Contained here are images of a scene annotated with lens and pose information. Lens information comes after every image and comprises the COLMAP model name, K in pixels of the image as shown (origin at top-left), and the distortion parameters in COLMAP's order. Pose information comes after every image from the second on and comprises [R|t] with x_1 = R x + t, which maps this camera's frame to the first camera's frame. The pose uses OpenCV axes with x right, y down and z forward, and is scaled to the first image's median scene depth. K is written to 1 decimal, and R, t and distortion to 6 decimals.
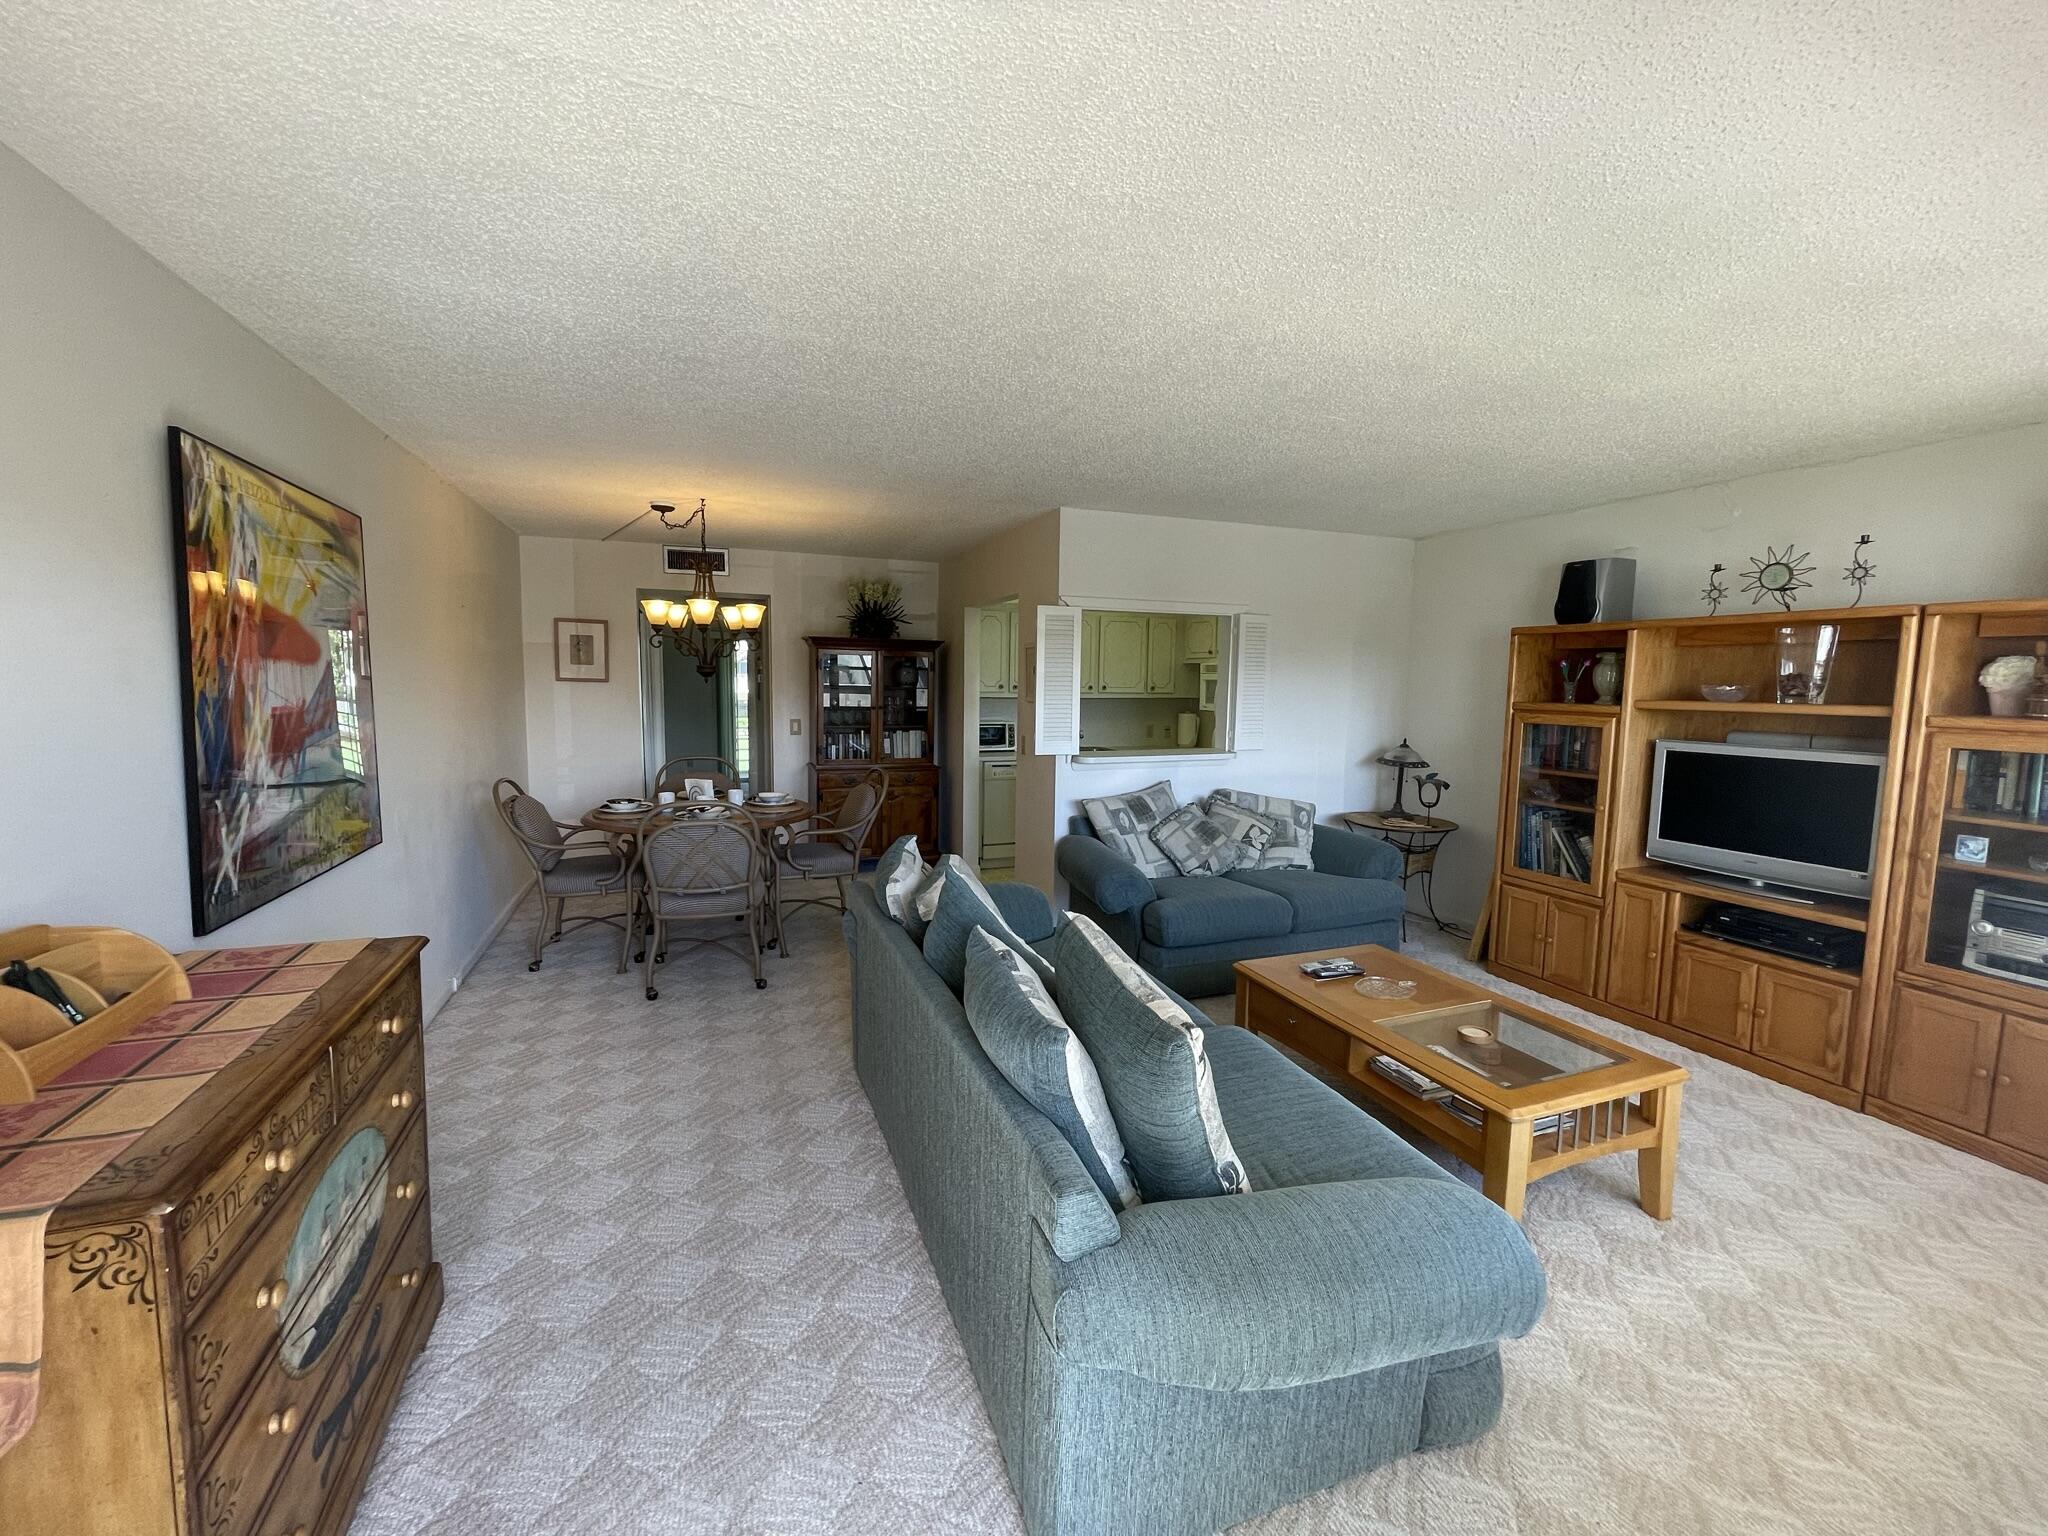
lens RADIAL K [[831.7, 0, 1013.2], [0, 831.7, 760.4], [0, 0, 1]] dist [0.001844, 0.000069]
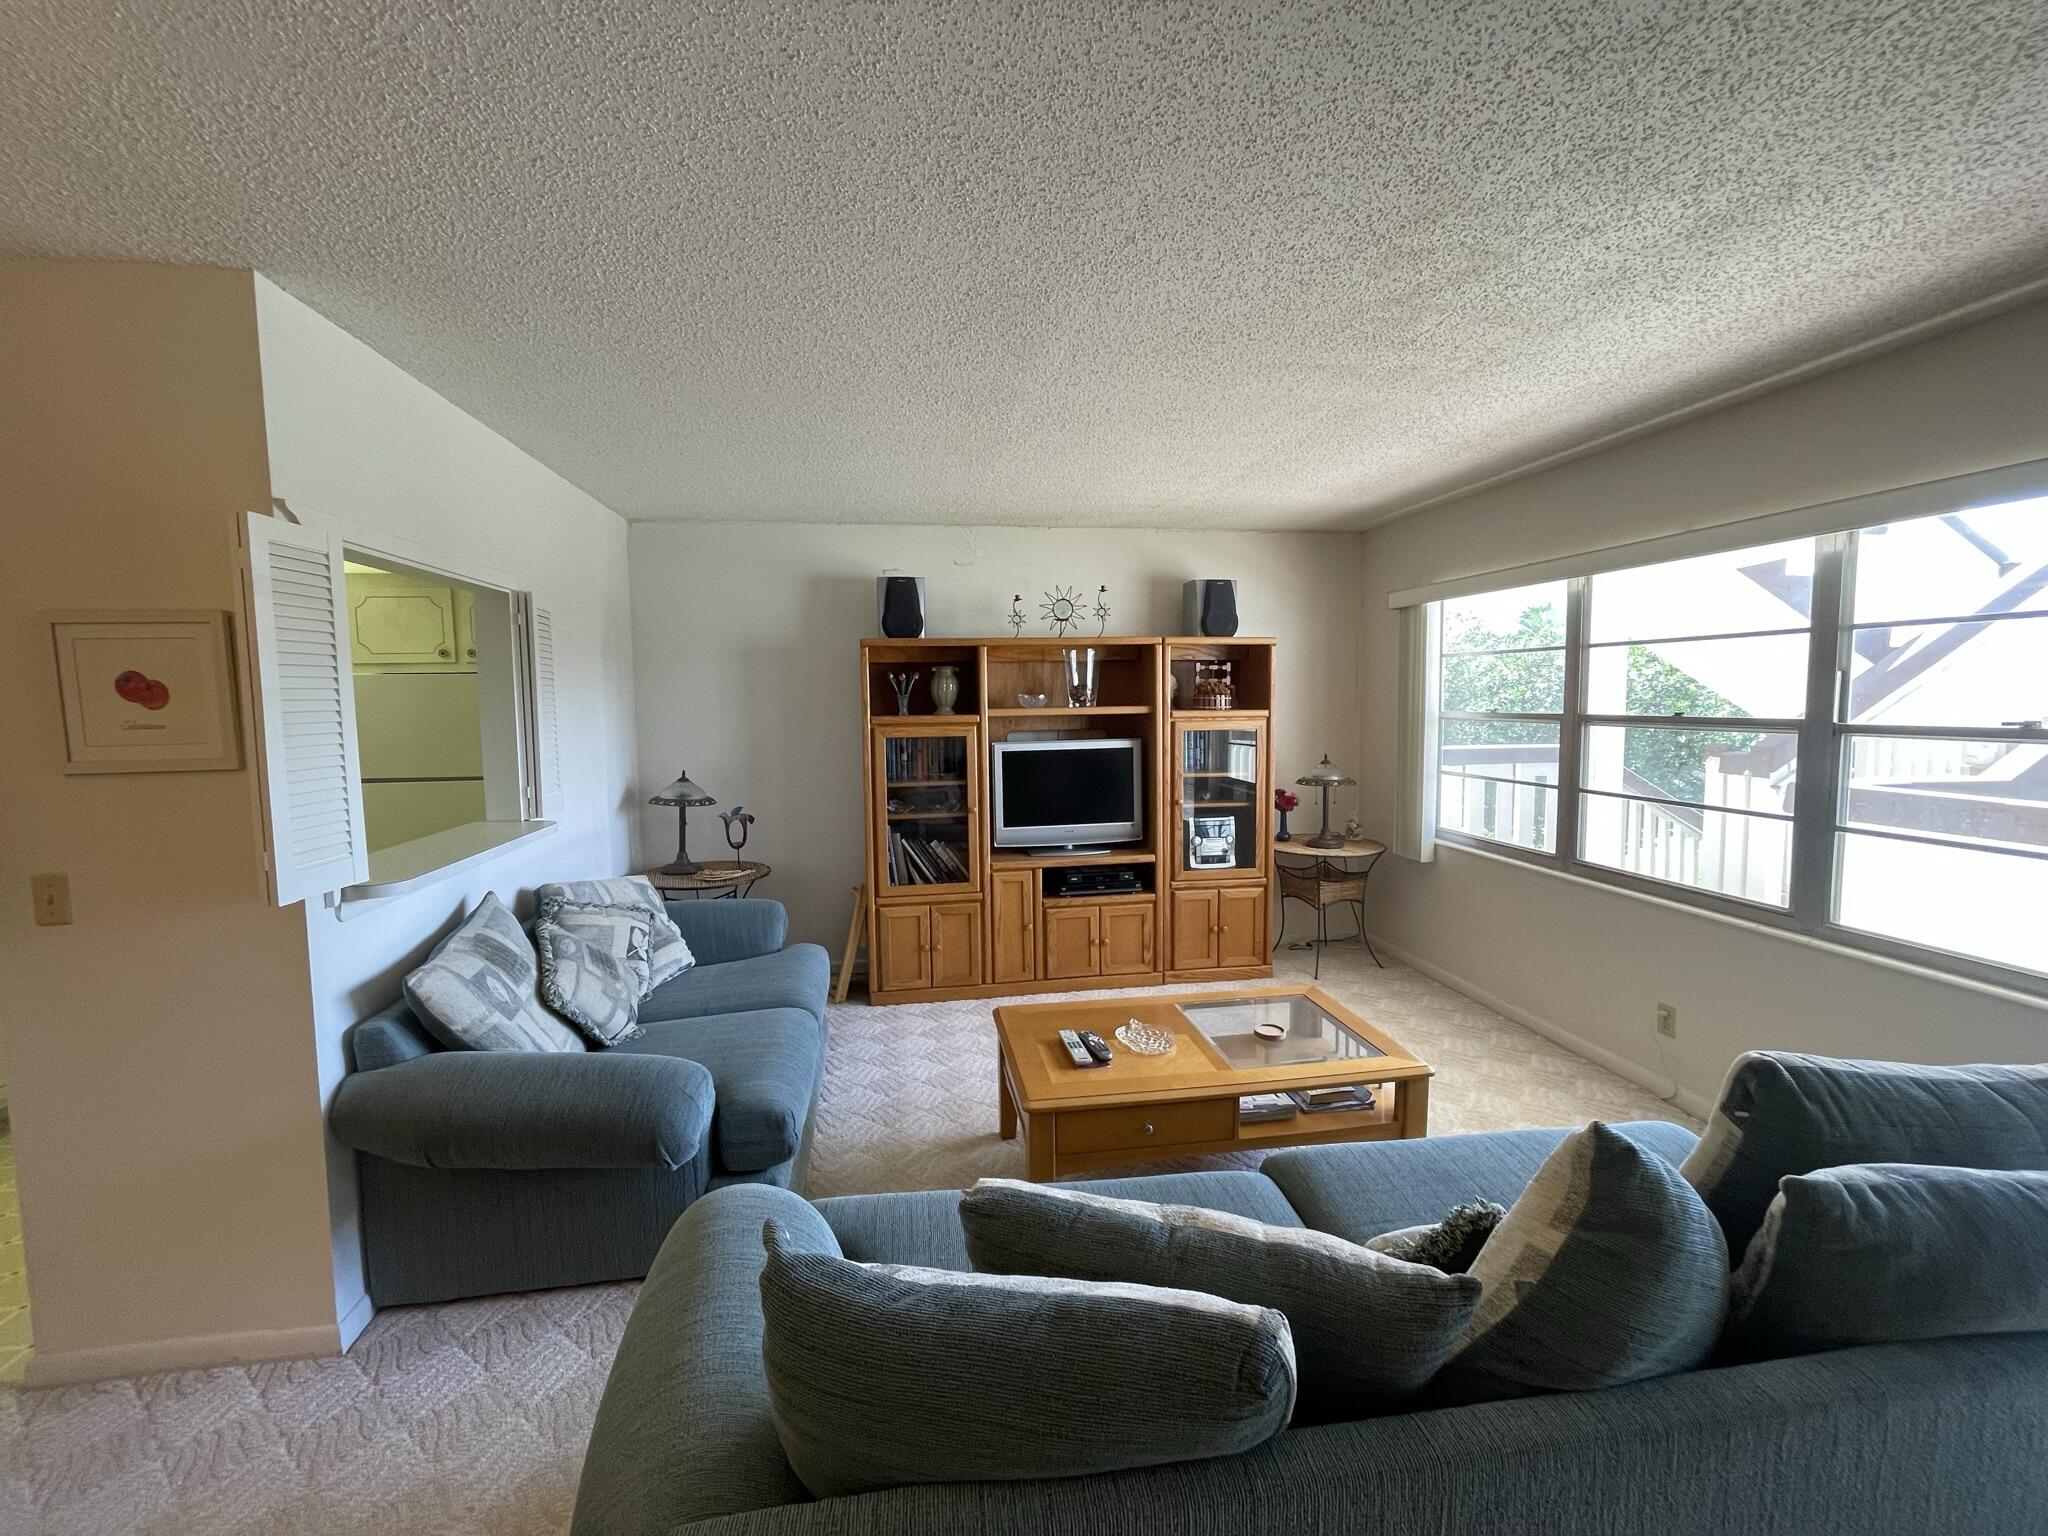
lens RADIAL K [[828.9, 0, 1020.1], [0, 828.9, 759.8], [0, 0, 1]] dist [-0.001022, -0.000087]
pose [[0.207977, -0.089725, 0.974010, -0.291418], [0.114838, 0.991137, 0.066782, -0.065182], [-0.971369, 0.097965, 0.216438, 0.636709]]
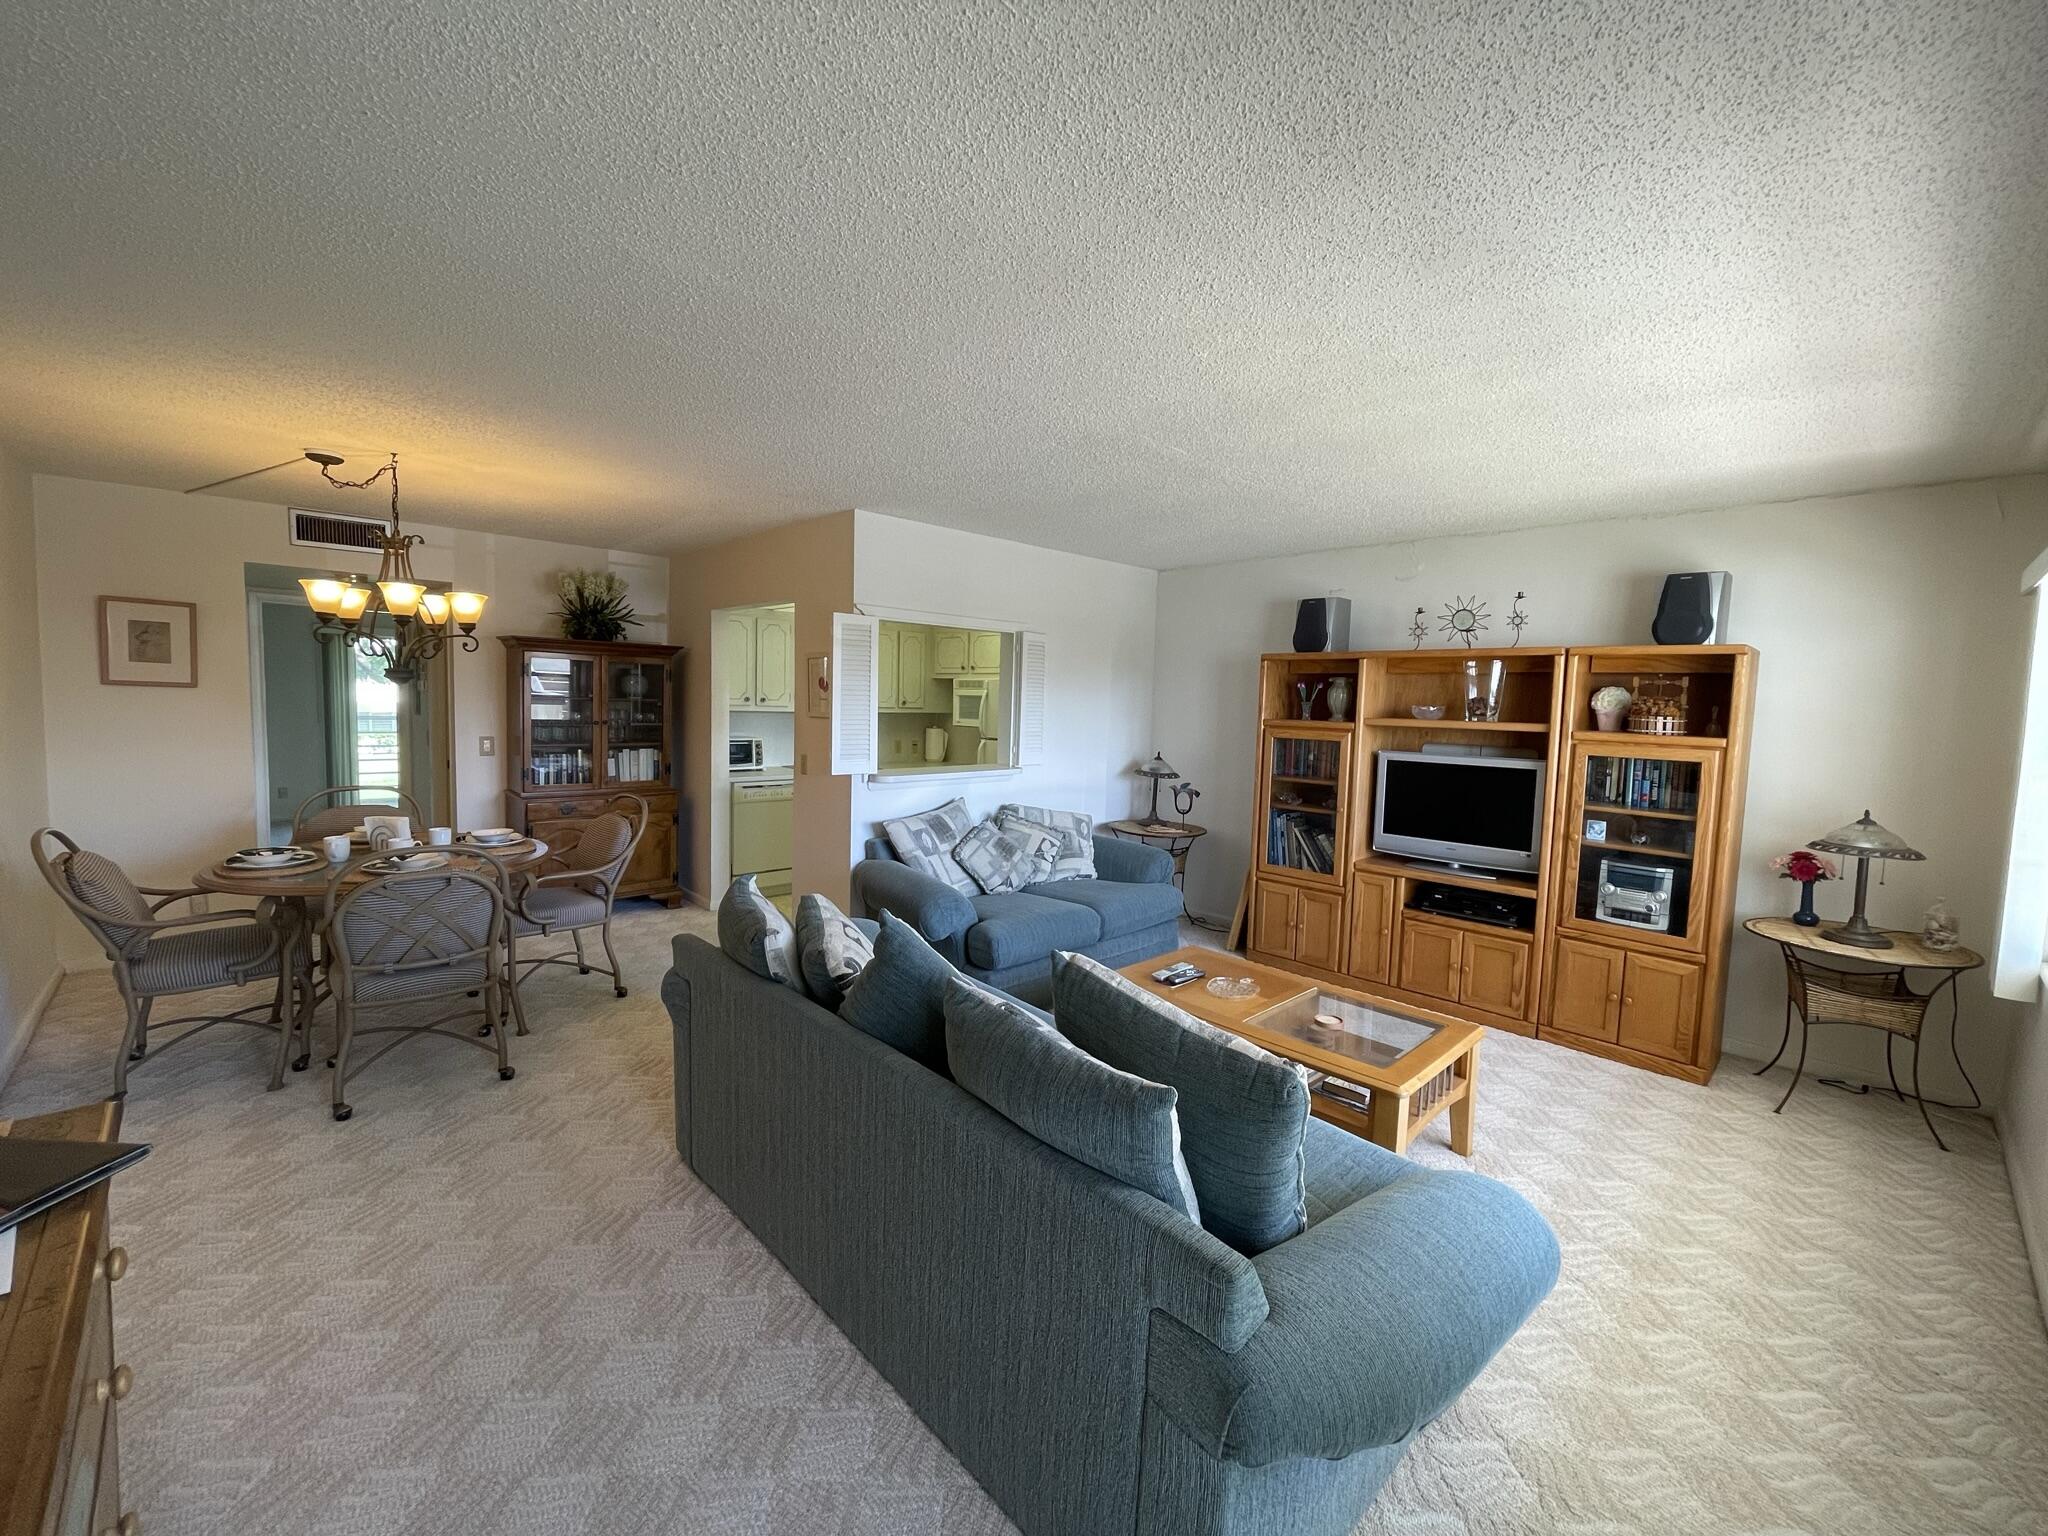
lens RADIAL K [[831.7, 0, 1013.2], [0, 831.7, 760.4], [0, 0, 1]] dist [0.001844, 0.000069]
pose [[0.923929, -0.016570, 0.382204, -0.152708], [0.022647, 0.999678, -0.011406, -0.008276], [-0.381892, 0.019194, 0.924007, 0.080644]]
